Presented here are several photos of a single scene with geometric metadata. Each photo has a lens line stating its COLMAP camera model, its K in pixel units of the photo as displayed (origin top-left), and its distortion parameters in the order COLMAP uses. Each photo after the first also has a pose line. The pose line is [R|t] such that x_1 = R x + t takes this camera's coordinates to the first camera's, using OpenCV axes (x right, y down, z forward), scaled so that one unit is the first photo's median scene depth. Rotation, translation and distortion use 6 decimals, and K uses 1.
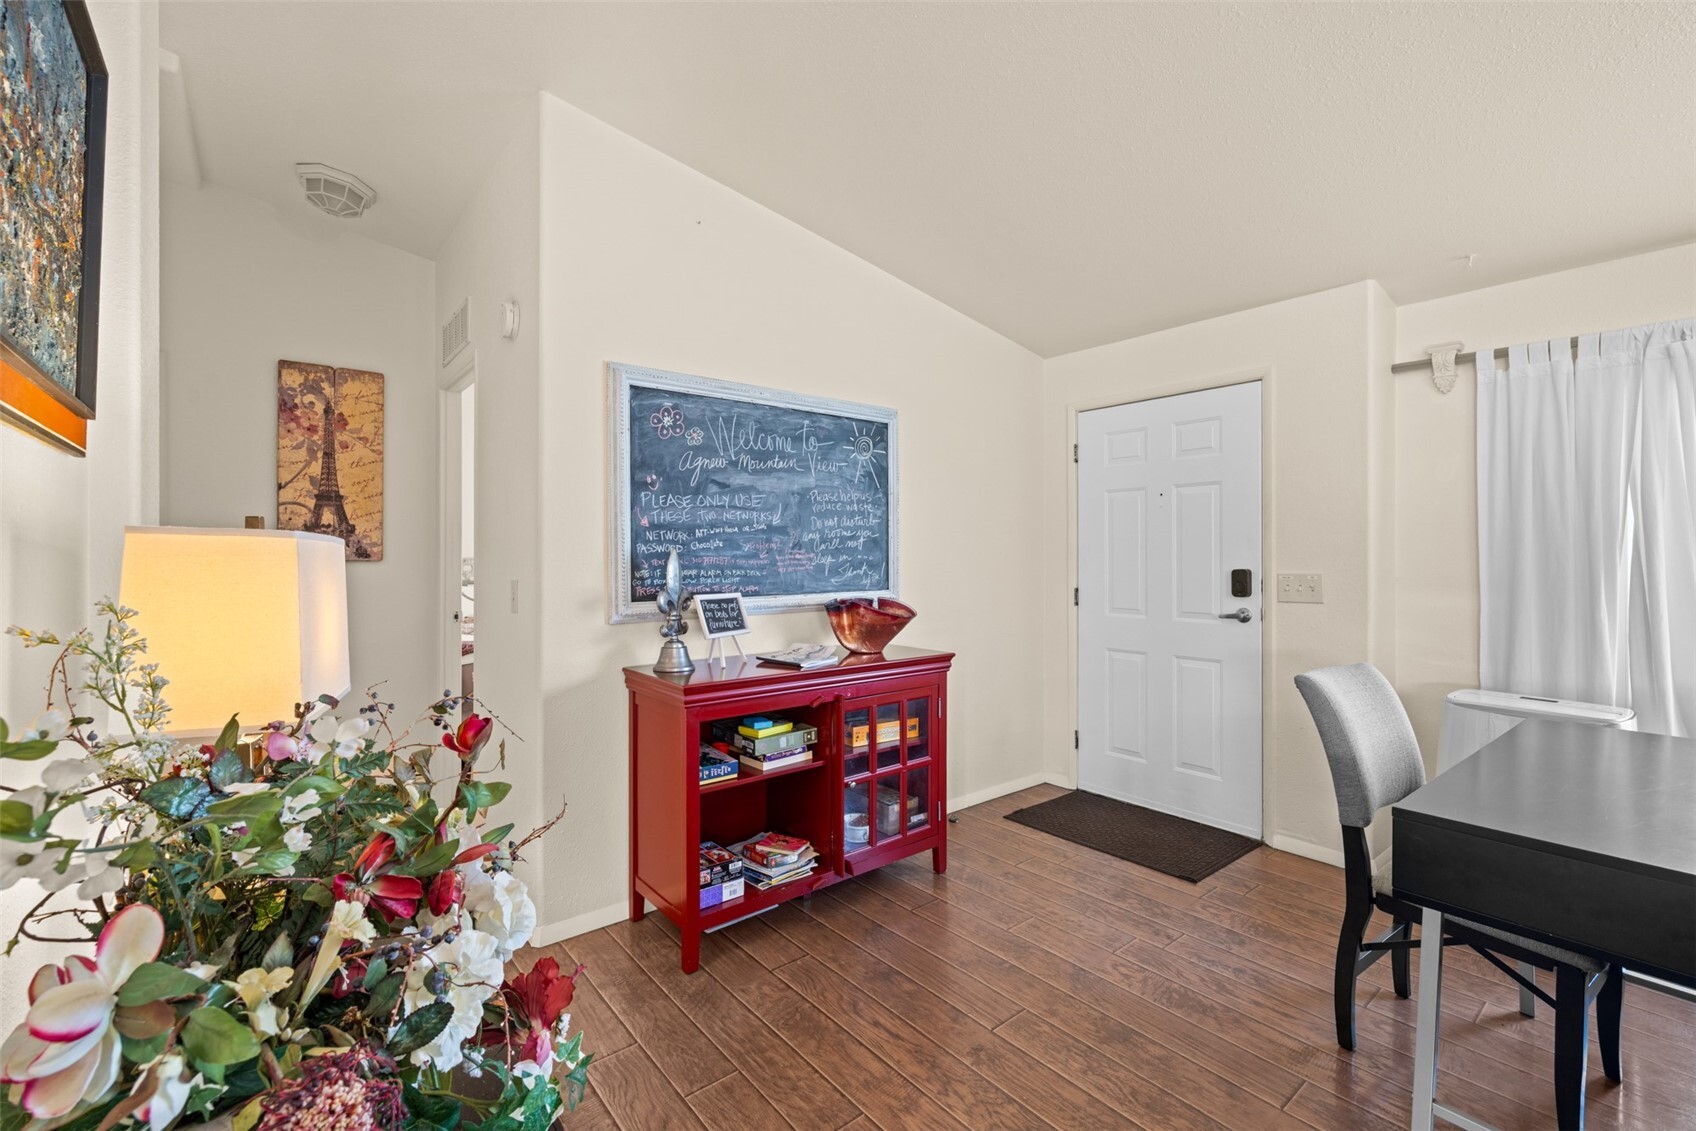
lens RADIAL K [[719.4, 0, 839.0], [0, 719.4, 558.6], [0, 0, 1]] dist [0.002275, -0.001381]
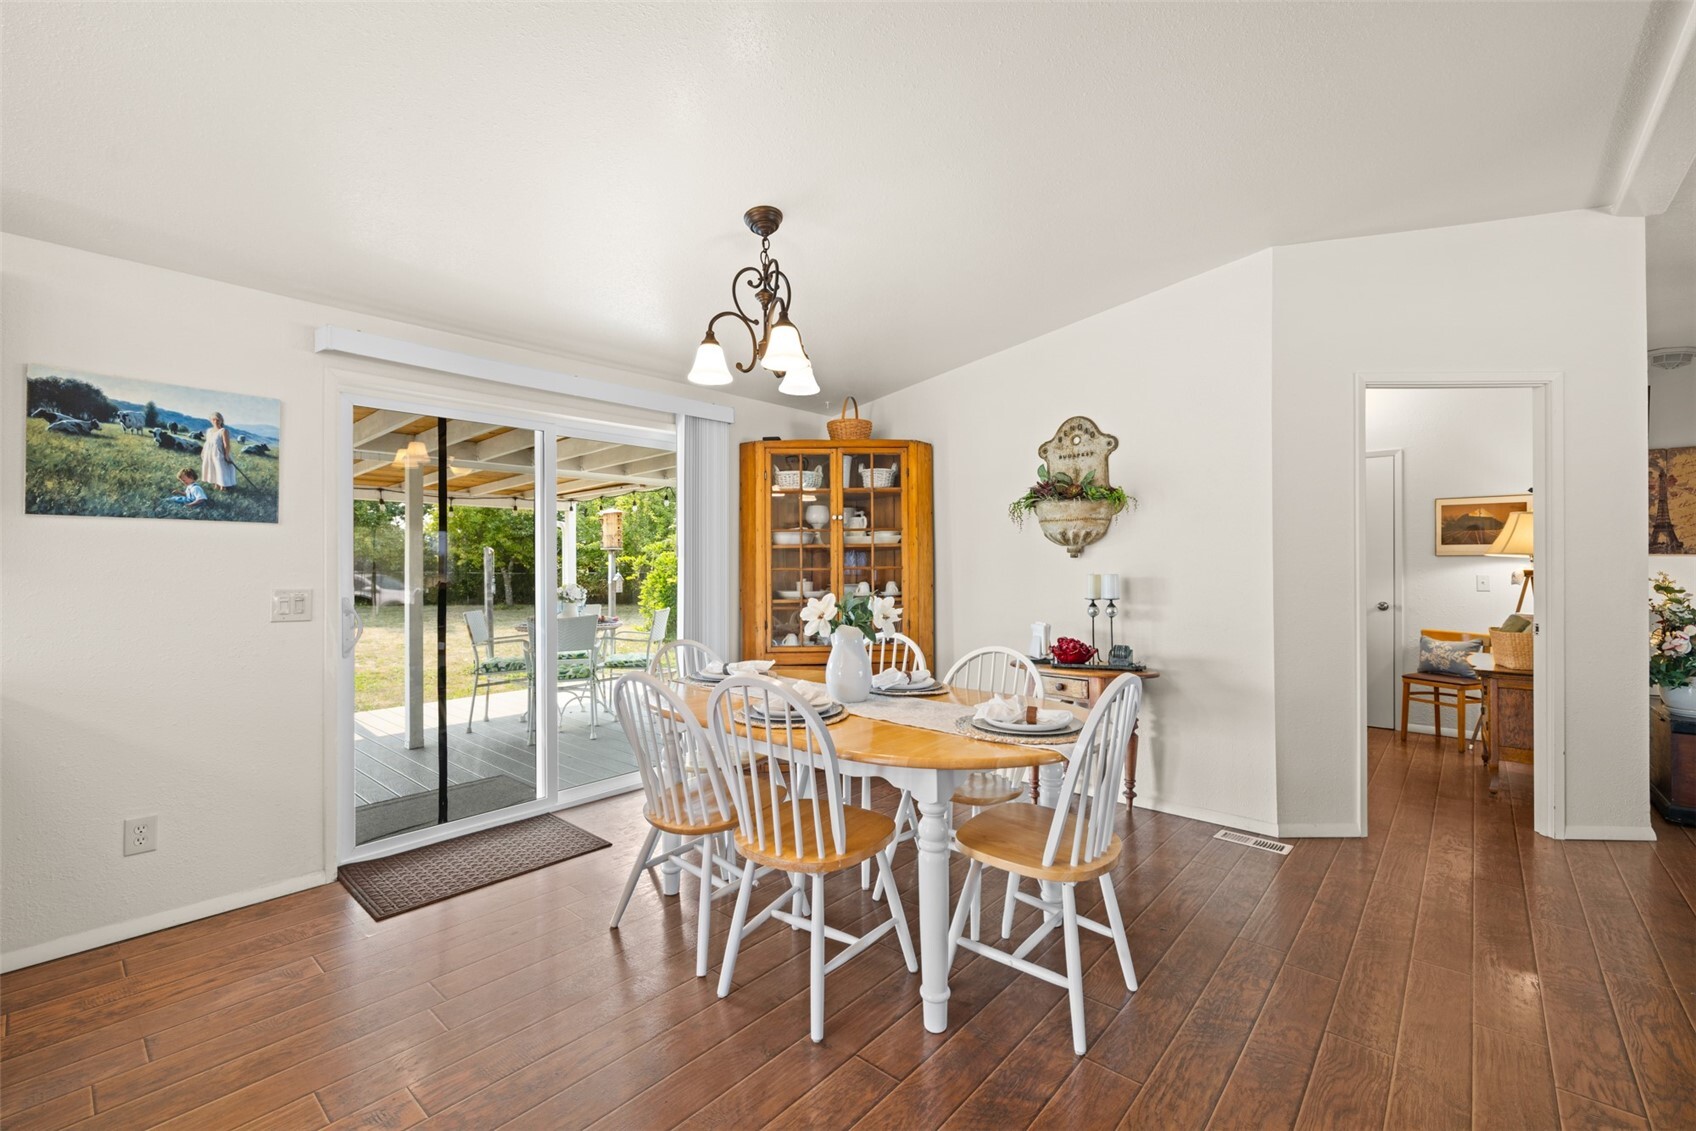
lens RADIAL K [[719.4, 0, 844.7], [0, 719.4, 561.6], [0, 0, 1]] dist [0.002275, -0.001381]
pose [[0.169923, -0.005038, -0.985444, 0.743490], [0.003554, 0.999984, -0.004500, -0.003806], [0.985451, -0.002737, 0.169939, -1.397245]]
